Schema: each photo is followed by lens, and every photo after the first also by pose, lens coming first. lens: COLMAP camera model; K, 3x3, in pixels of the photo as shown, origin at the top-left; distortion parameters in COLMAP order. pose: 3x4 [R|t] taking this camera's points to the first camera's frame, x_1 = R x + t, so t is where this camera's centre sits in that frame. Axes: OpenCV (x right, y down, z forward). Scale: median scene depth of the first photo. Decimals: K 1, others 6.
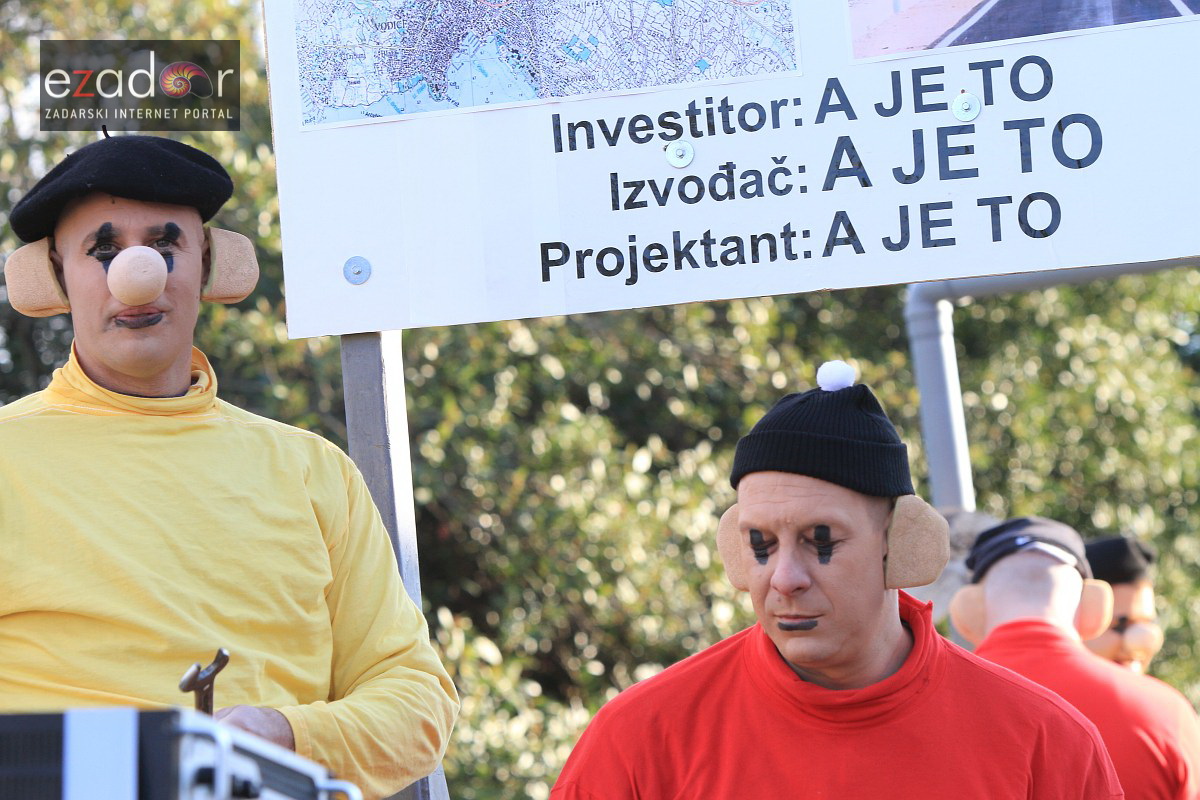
lens RADIAL K [[7254.1, 0, 600.1], [0, 7254.1, 400.1], [0, 0, 1]] dist [-0.204493, 0.000000]
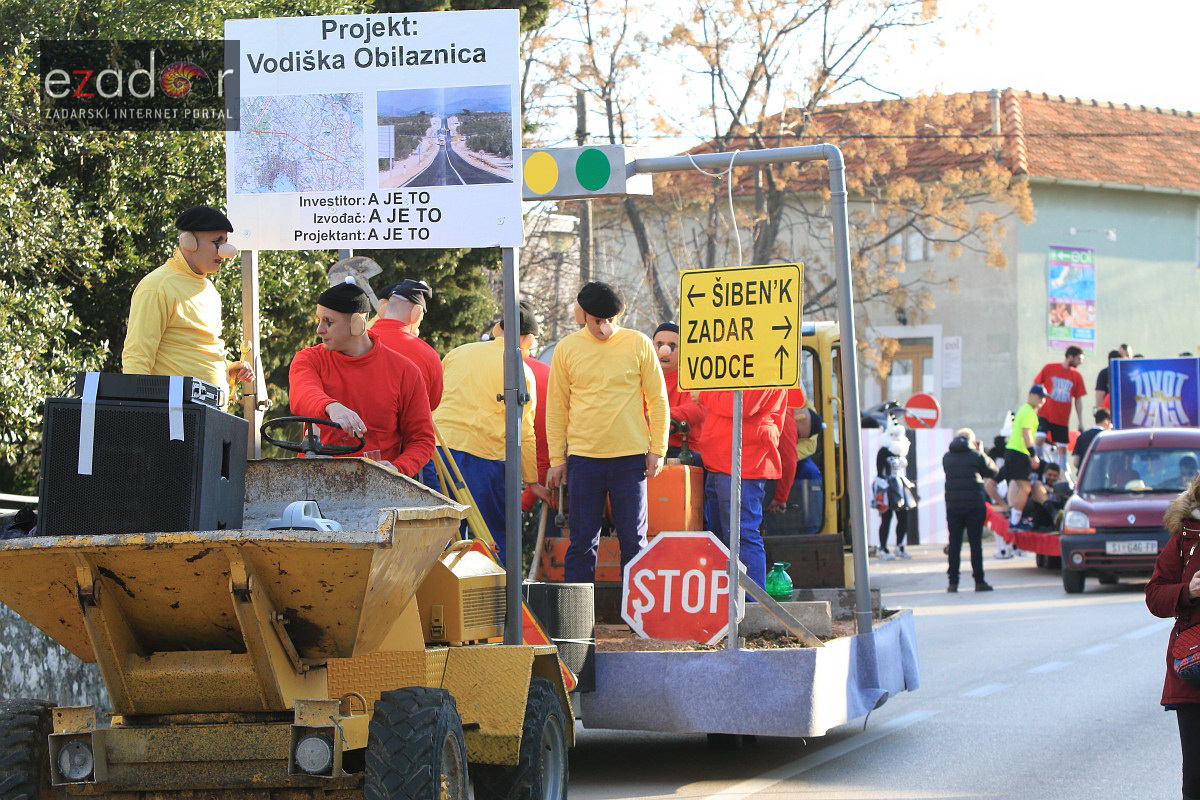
lens RADIAL K [[4755.3, 0, 599.9], [0, 4755.3, 400.3], [0, 0, 1]] dist [-0.149380, 0.000000]
pose [[0.996710, 0.061563, 0.052712, 0.025721], [-0.065913, 0.994181, 0.085202, -0.157686], [-0.047160, -0.088396, 0.994968, -1.520567]]
